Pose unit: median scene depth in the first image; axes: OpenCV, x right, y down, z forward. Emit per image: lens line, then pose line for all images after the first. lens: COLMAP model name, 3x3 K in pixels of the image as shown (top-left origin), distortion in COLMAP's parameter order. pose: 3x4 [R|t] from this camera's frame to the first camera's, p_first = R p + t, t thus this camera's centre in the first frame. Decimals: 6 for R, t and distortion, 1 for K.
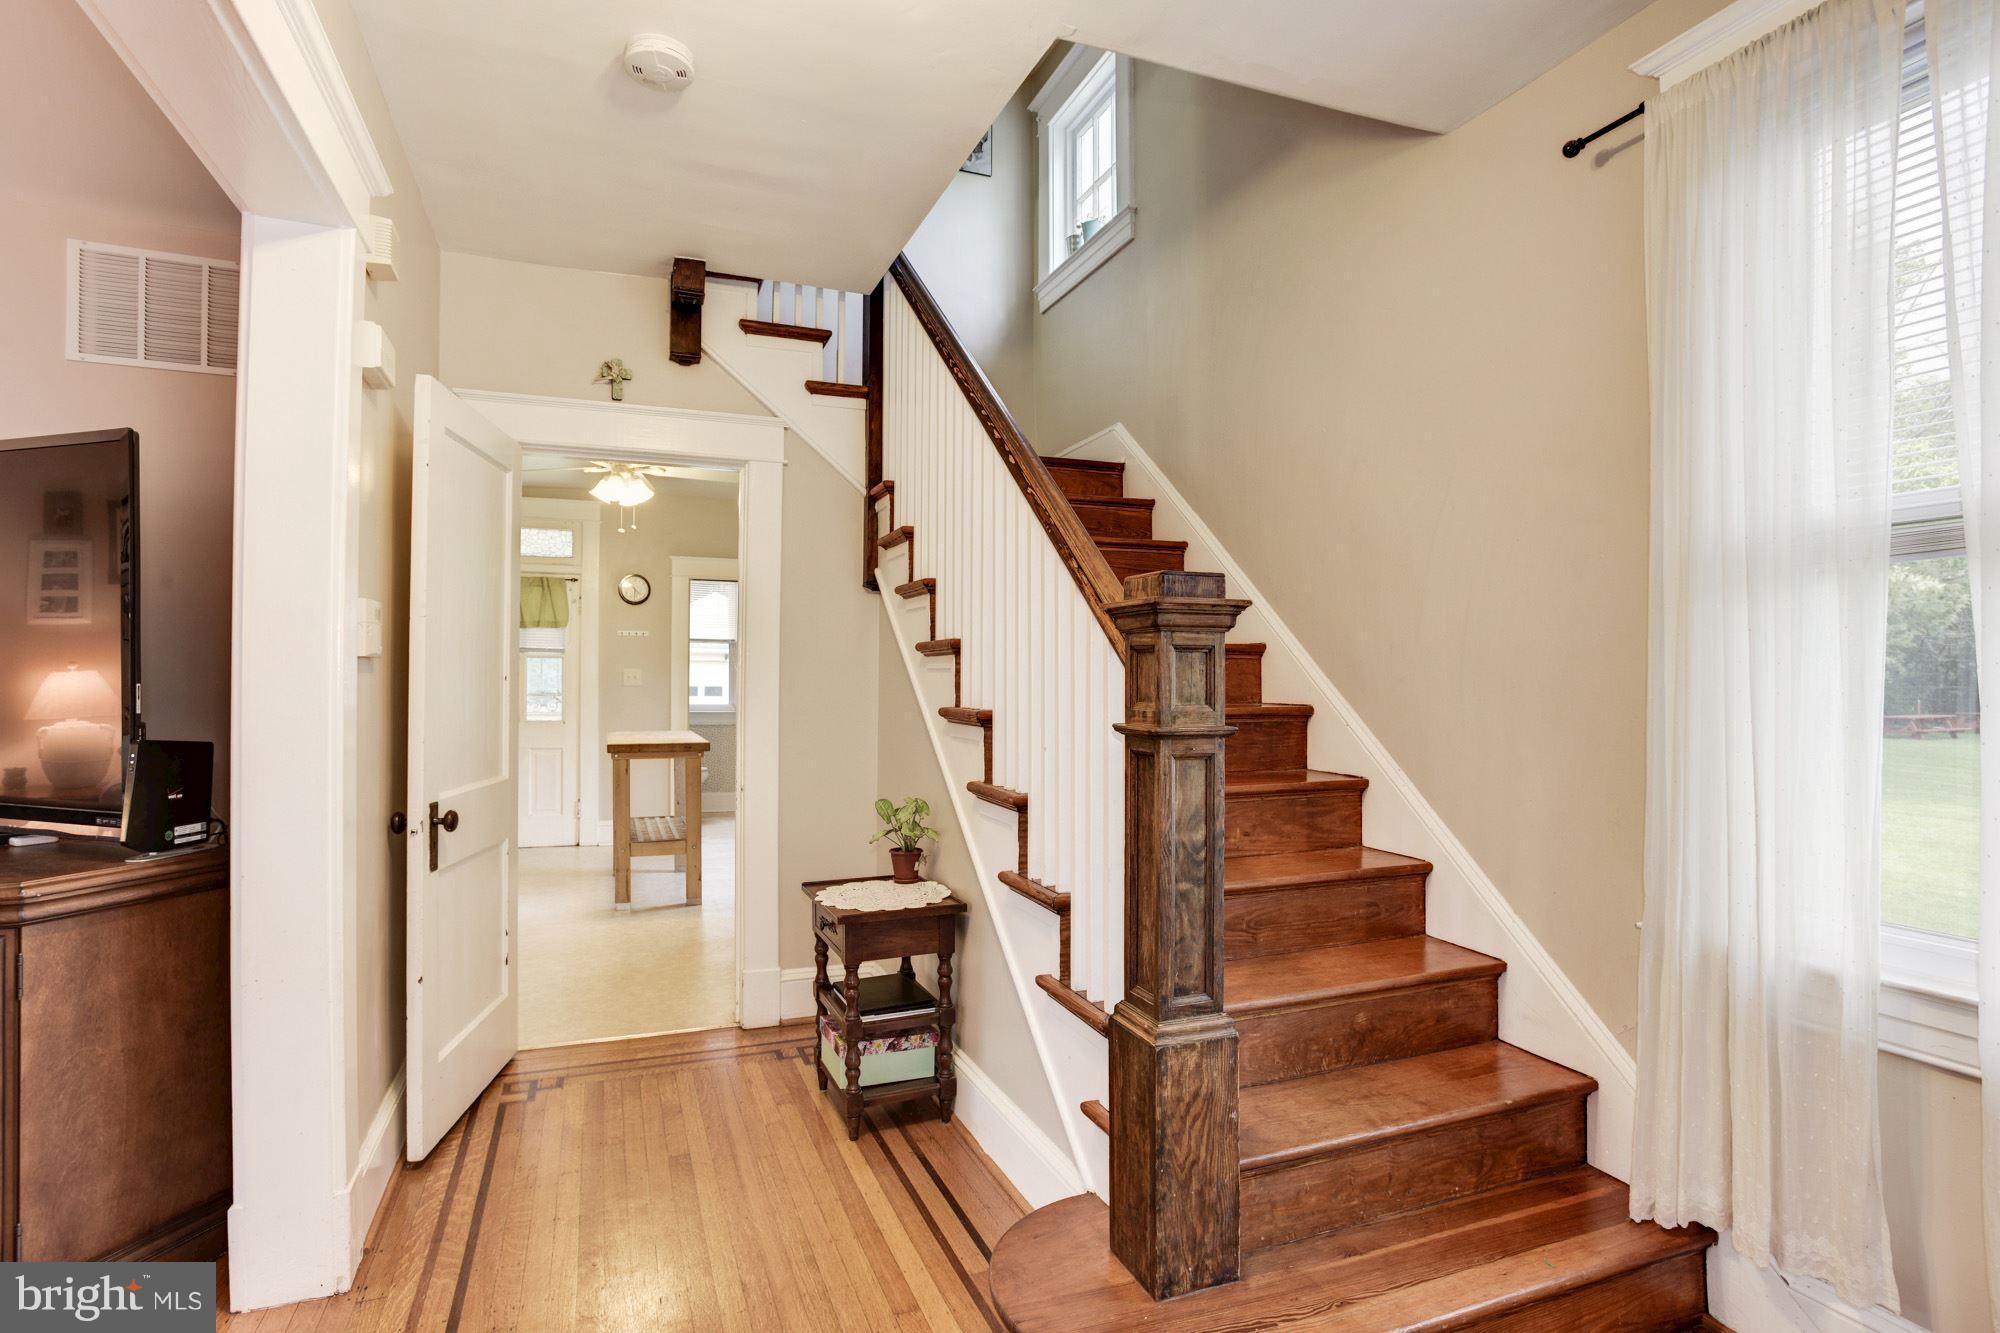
lens RADIAL K [[973.7, 0, 997.6], [0, 973.7, 675.8], [0, 0, 1]] dist [-0.050191, 0.018891]
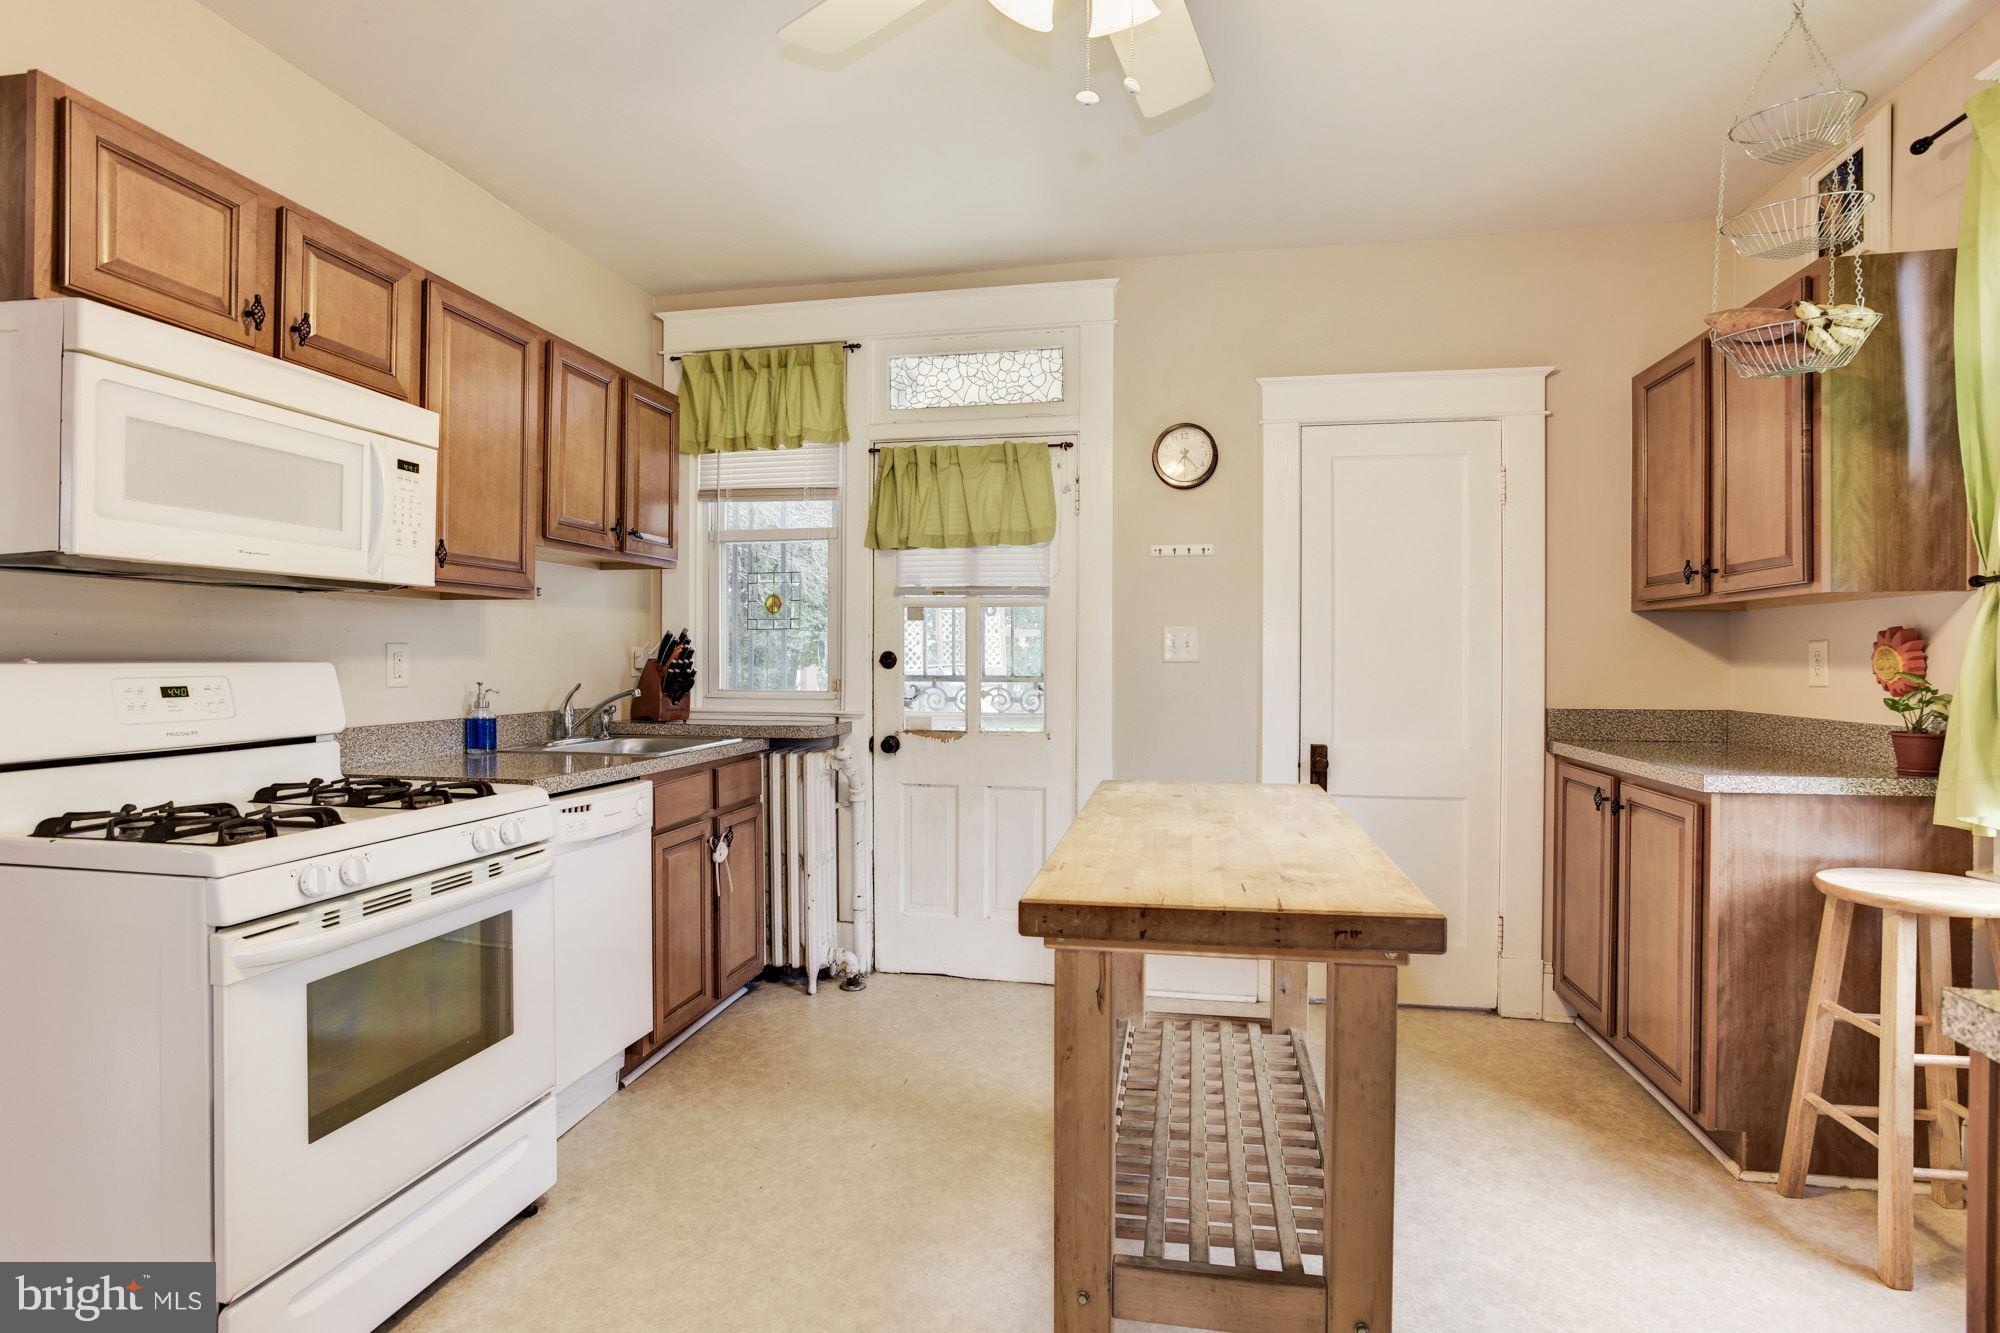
lens RADIAL K [[973.7, 0, 985.2], [0, 973.7, 670.2], [0, 0, 1]] dist [-0.050191, 0.018891]
pose [[0.827932, 0.009769, -0.560743, -0.198194], [0.001342, 0.999811, 0.019400, 0.004633], [0.560827, -0.016815, 0.827762, 0.574538]]
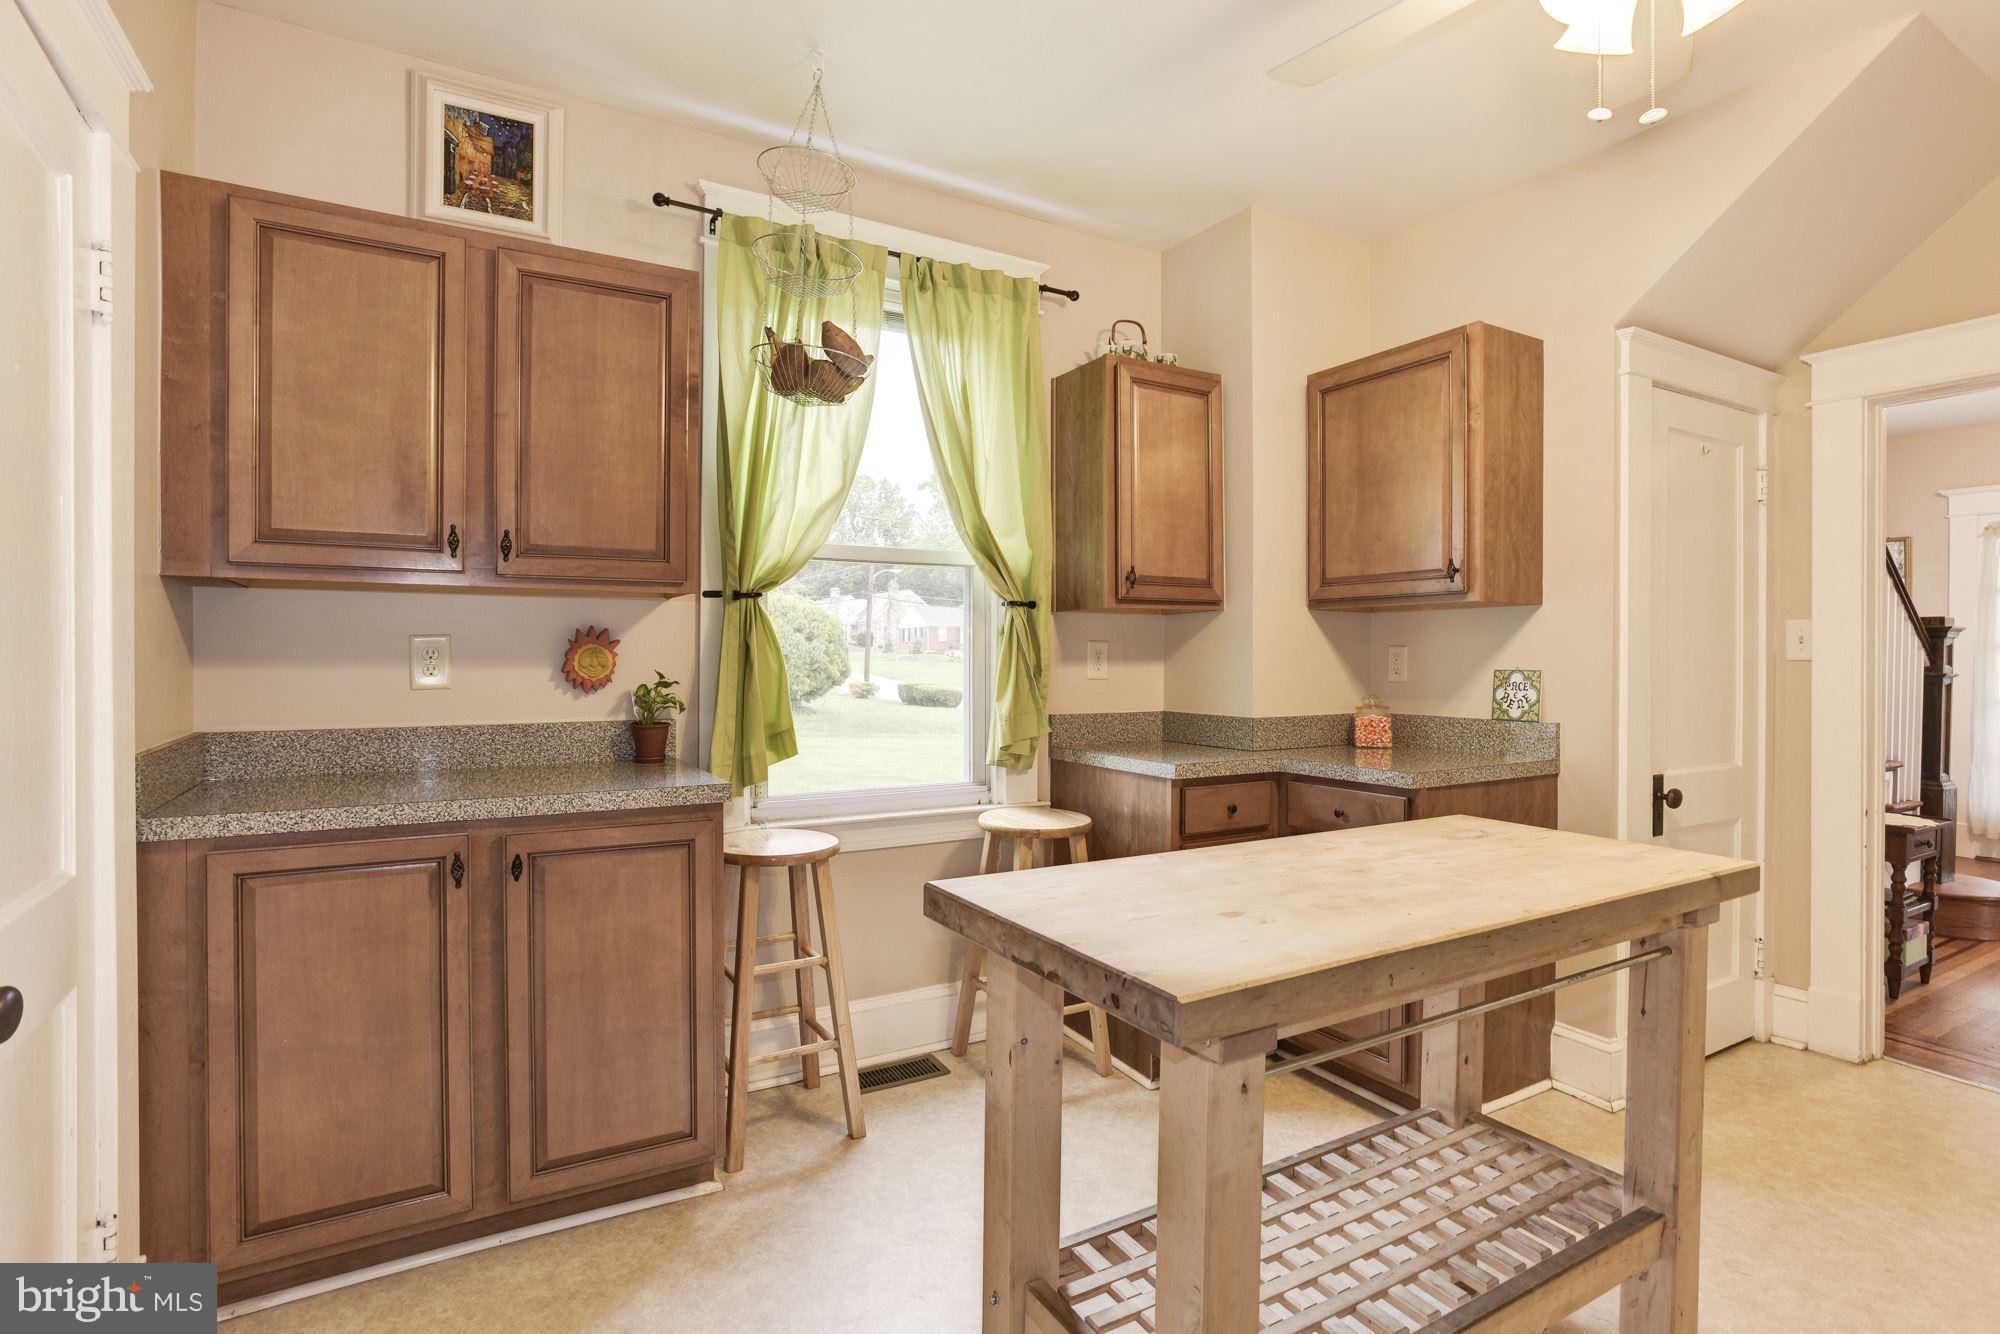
lens RADIAL K [[973.7, 0, 990.7], [0, 973.7, 663.3], [0, 0, 1]] dist [-0.050191, 0.018891]
pose [[-0.127415, -0.007740, 0.991819, -0.484815], [-0.011133, 0.999918, 0.006373, 0.006075], [-0.991787, -0.010230, -0.127491, 0.928141]]
